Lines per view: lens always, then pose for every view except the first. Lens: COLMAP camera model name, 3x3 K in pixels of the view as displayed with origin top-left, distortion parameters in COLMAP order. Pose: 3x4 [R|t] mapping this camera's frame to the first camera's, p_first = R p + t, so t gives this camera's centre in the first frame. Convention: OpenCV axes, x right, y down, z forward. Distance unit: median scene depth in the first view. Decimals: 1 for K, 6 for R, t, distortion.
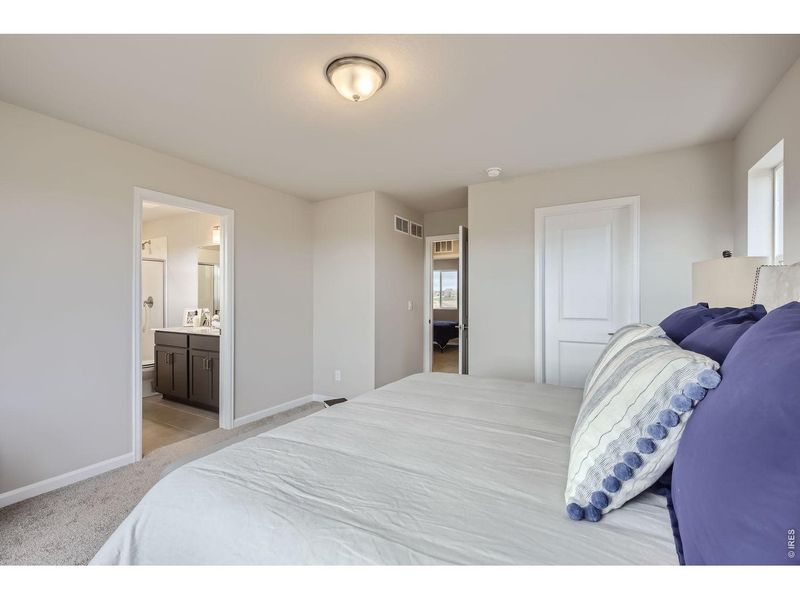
lens RADIAL K [[361.7, 0, 400.5], [0, 361.7, 297.1], [0, 0, 1]] dist [0.003268, -0.000096]
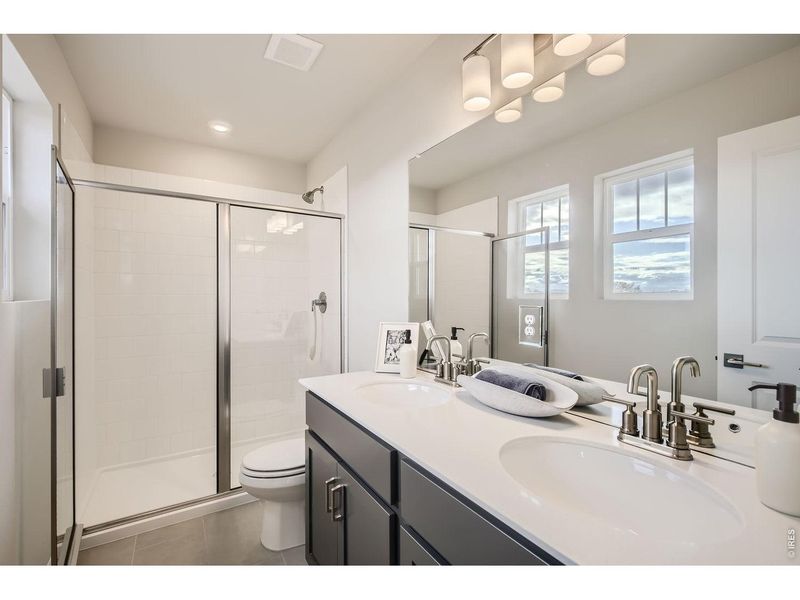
lens RADIAL K [[361.7, 0, 400.5], [0, 361.7, 297.1], [0, 0, 1]] dist [0.003268, -0.000096]
pose [[0.890599, 0.004401, -0.454768, -0.397860], [-0.002151, 0.999983, 0.005465, 0.003096], [0.454784, -0.003888, 0.890593, 0.662136]]
